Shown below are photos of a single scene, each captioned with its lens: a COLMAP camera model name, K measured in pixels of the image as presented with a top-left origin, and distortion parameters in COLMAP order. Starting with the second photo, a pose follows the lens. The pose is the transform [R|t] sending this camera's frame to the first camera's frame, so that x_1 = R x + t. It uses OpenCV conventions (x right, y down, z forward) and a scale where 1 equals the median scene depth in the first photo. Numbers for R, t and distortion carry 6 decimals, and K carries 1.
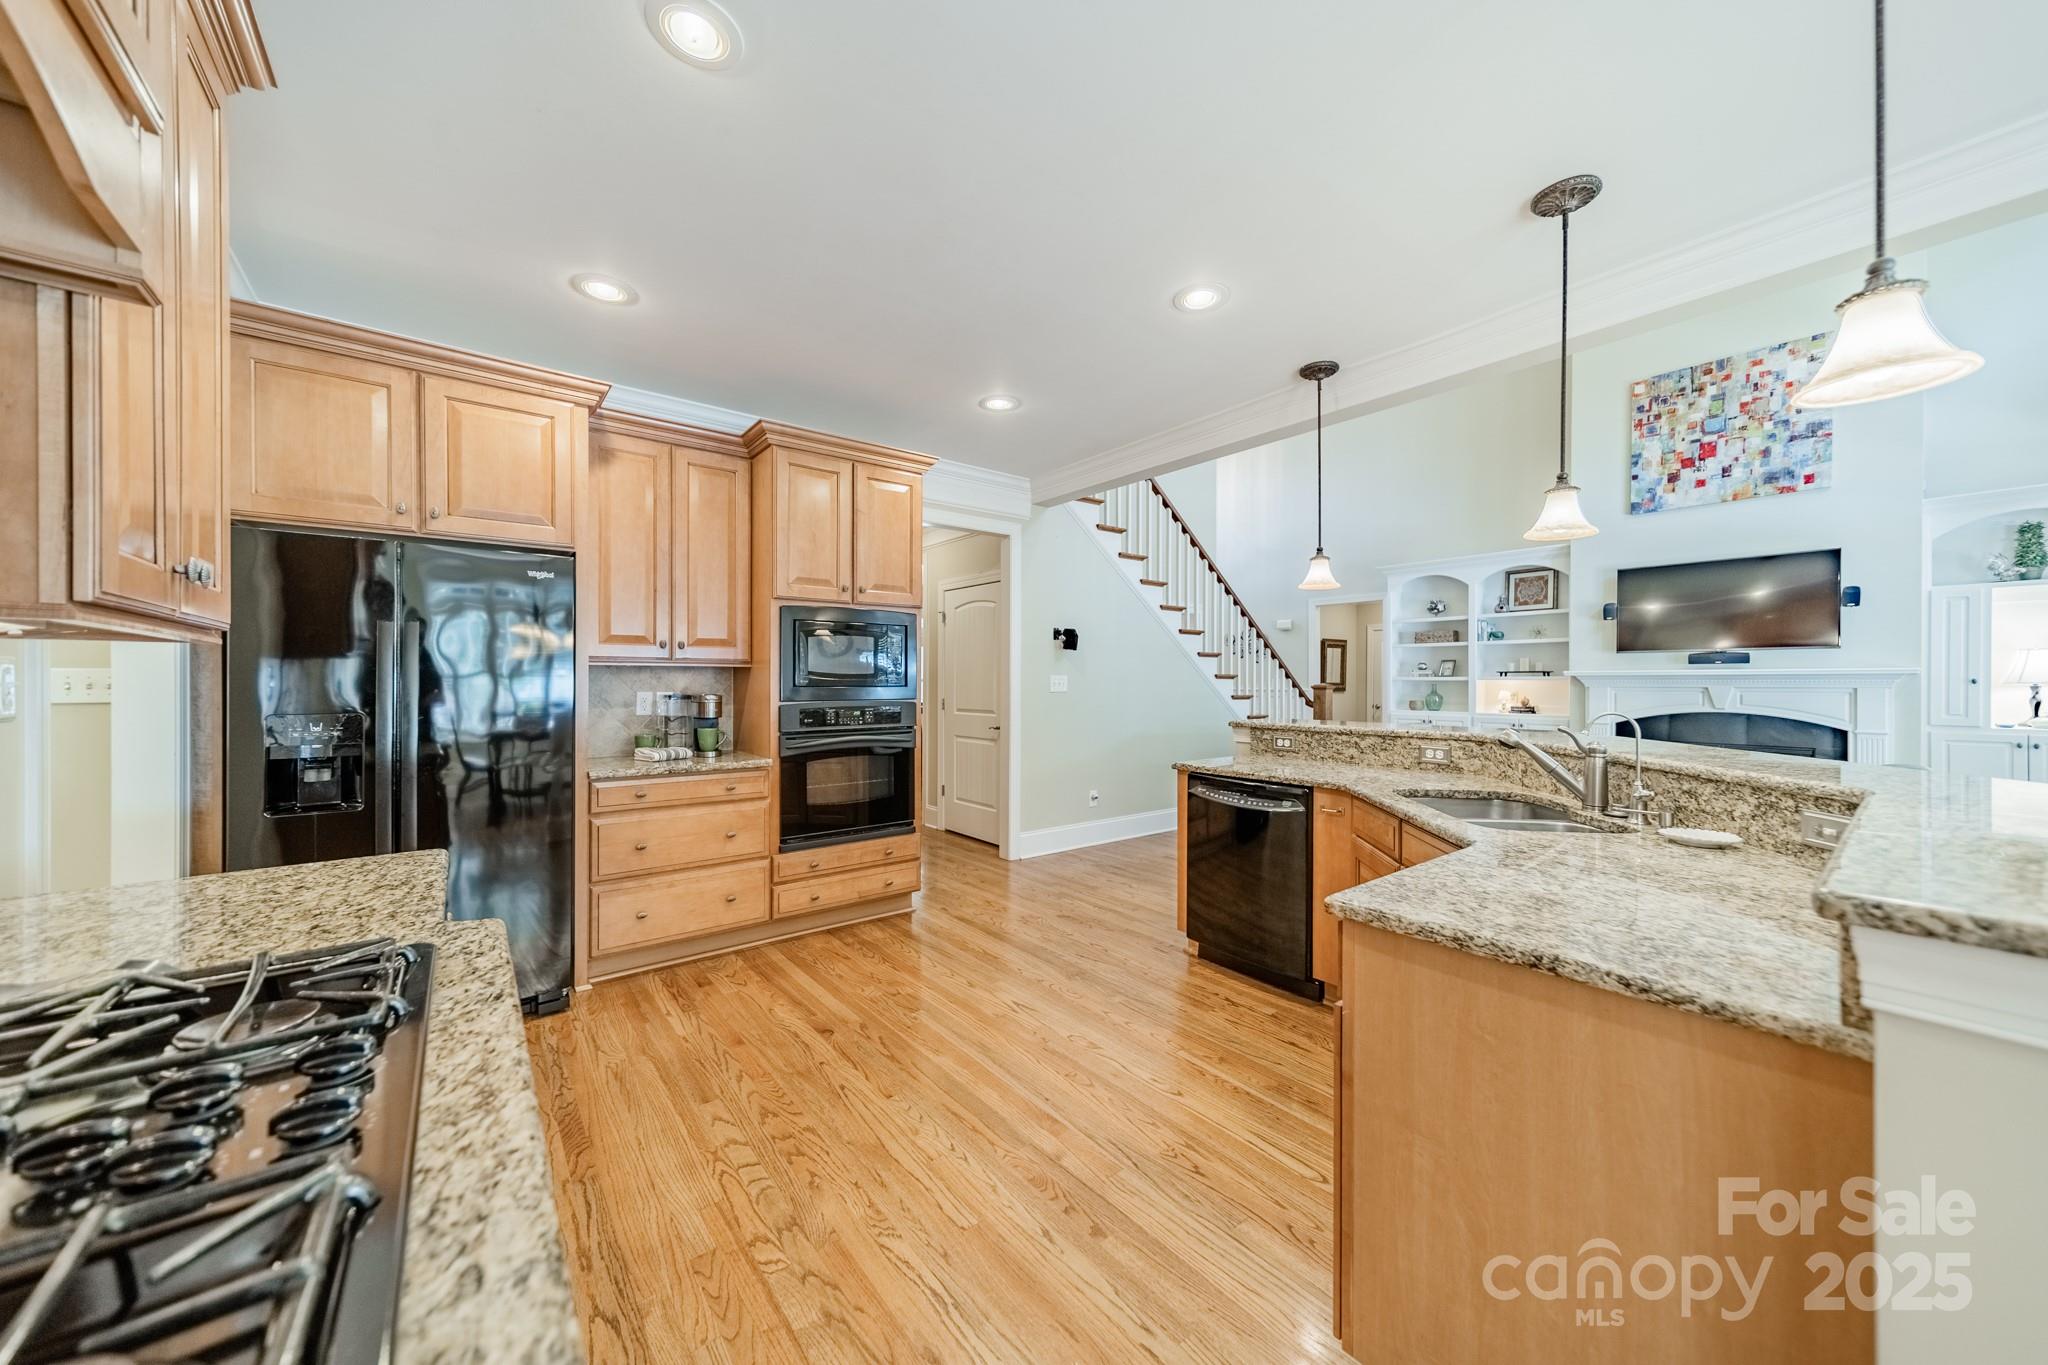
lens RADIAL K [[720.9, 0, 1036.9], [0, 720.9, 681.0], [0, 0, 1]] dist [0.006958, -0.000041]
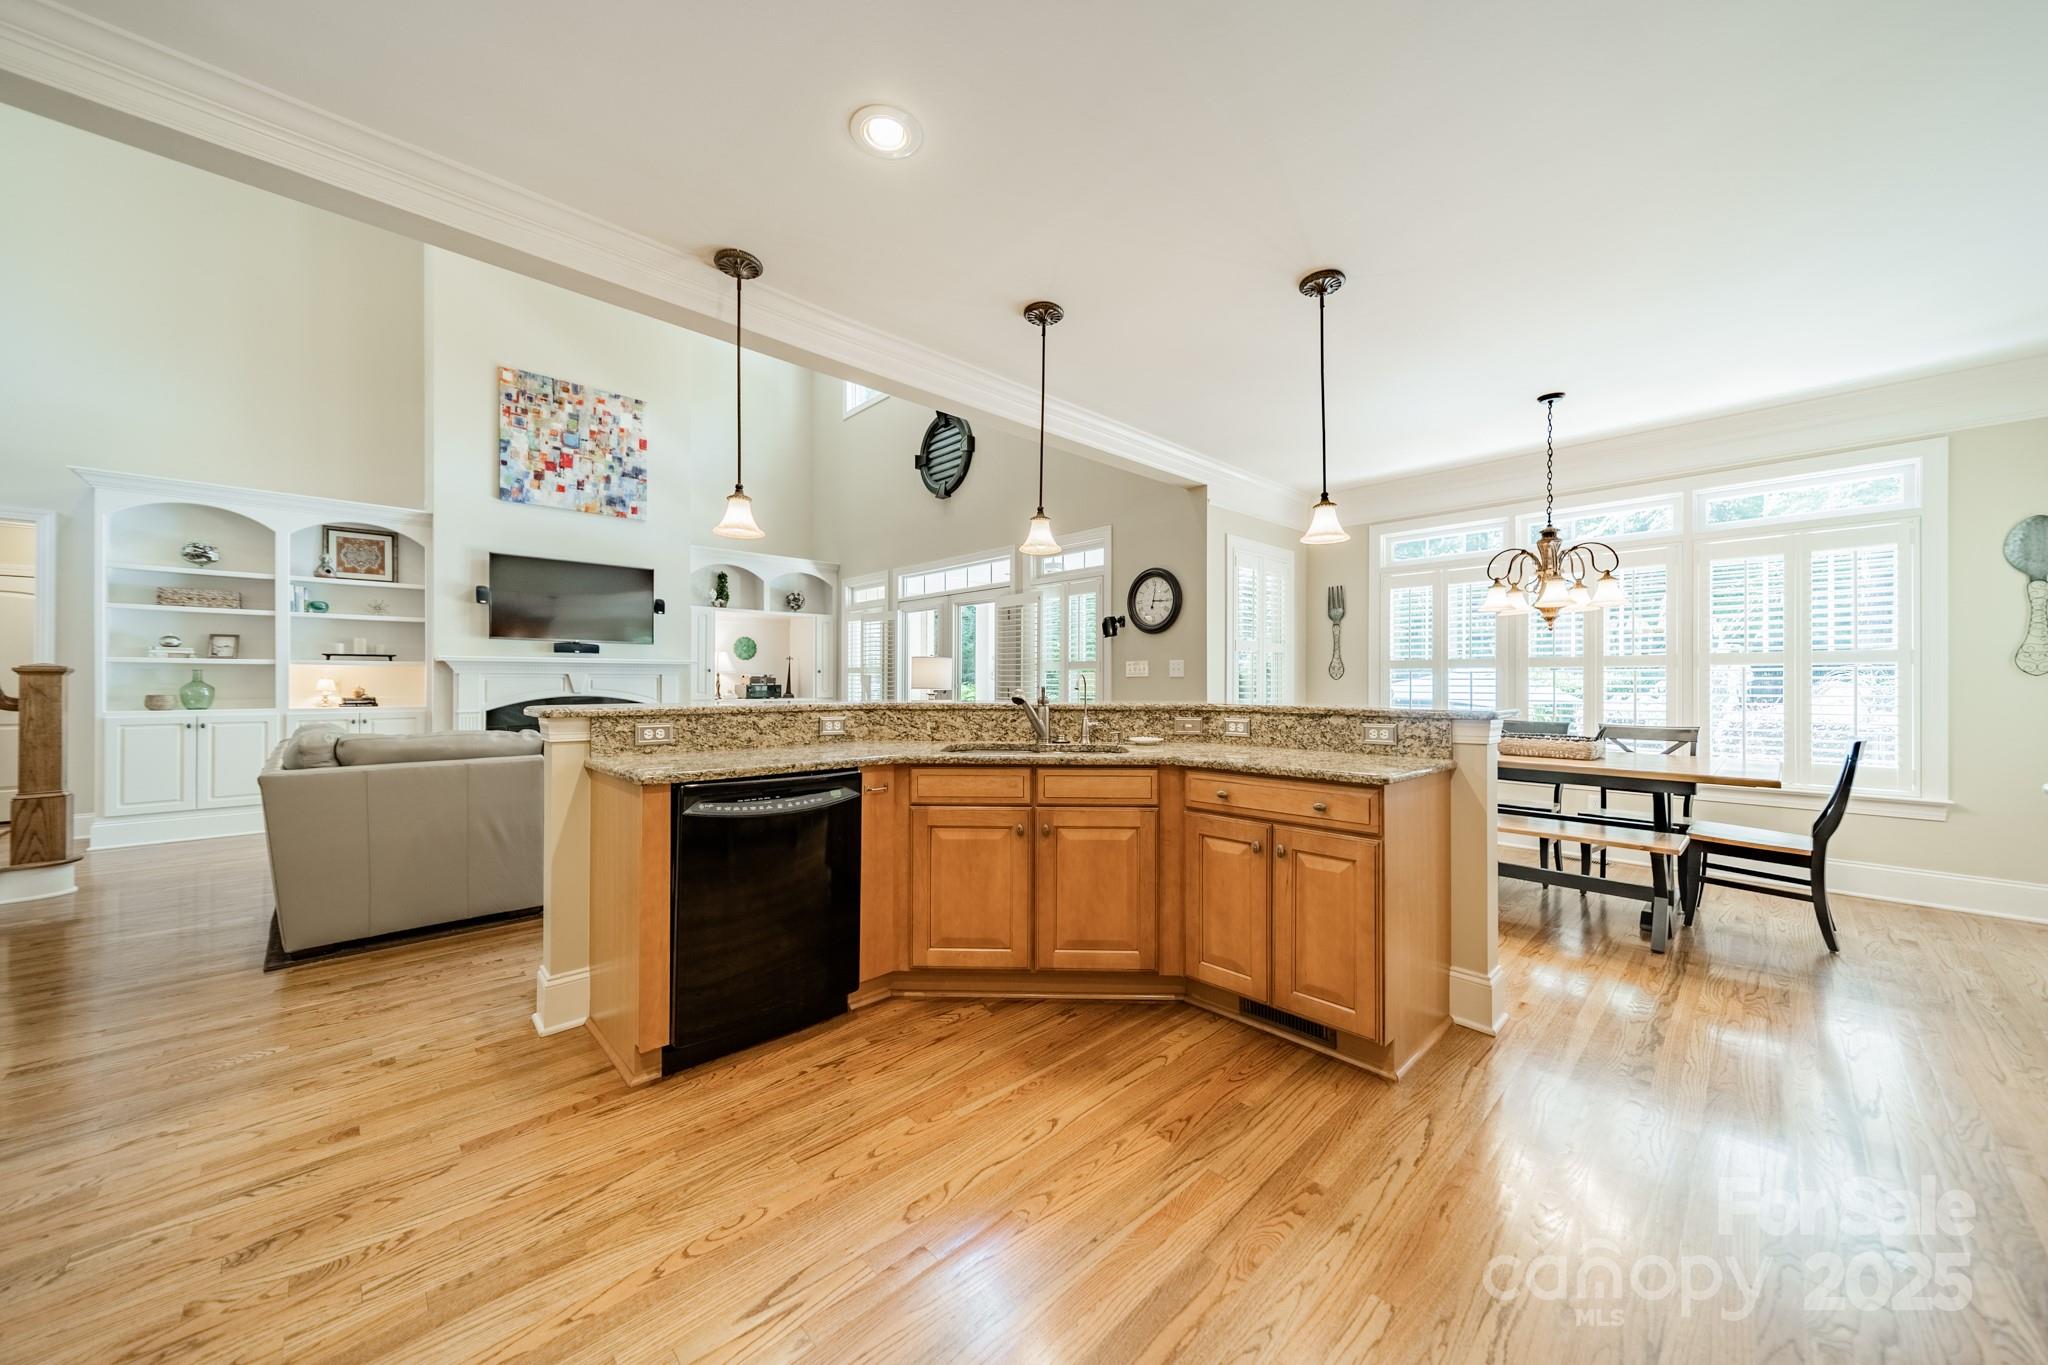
lens RADIAL K [[720.9, 0, 1018.5], [0, 720.9, 680.3], [0, 0, 1]] dist [0.006958, -0.000041]
pose [[-0.083181, 0.001951, 0.996533, -0.236438], [-0.001954, 0.999996, -0.002121, 0.019204], [-0.996533, -0.002124, -0.083177, 0.404255]]
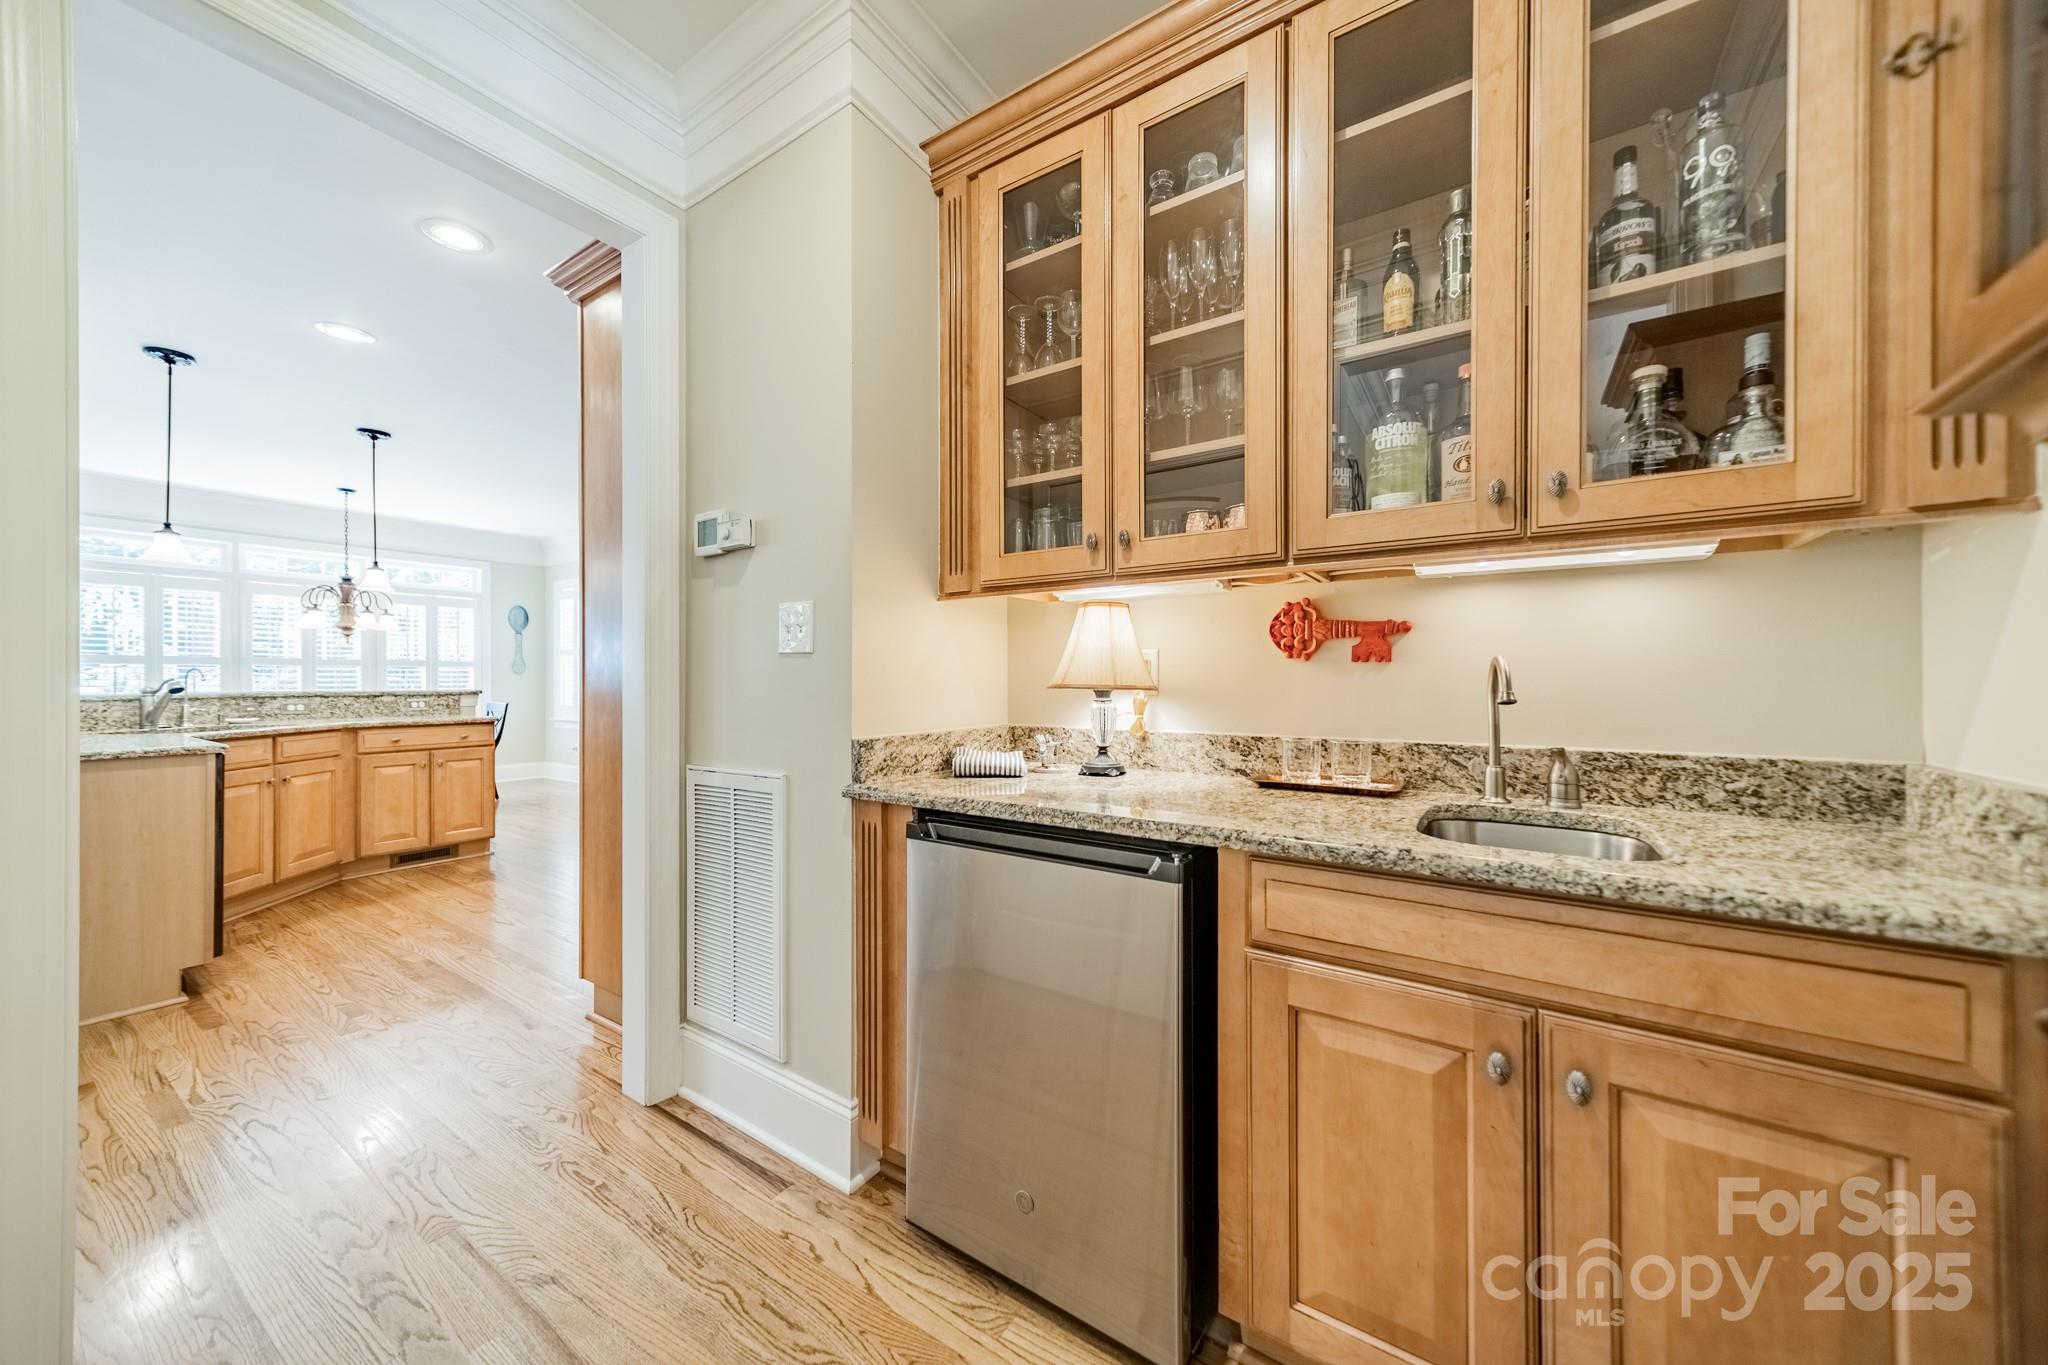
lens RADIAL K [[720.9, 0, 1038.4], [0, 720.9, 678.6], [0, 0, 1]] dist [0.006958, -0.000041]
pose [[-0.950173, -0.000705, -0.311721, -0.219658], [-0.000112, 0.999998, -0.001920, 0.023210], [0.311722, -0.001789, -0.950172, 1.106553]]
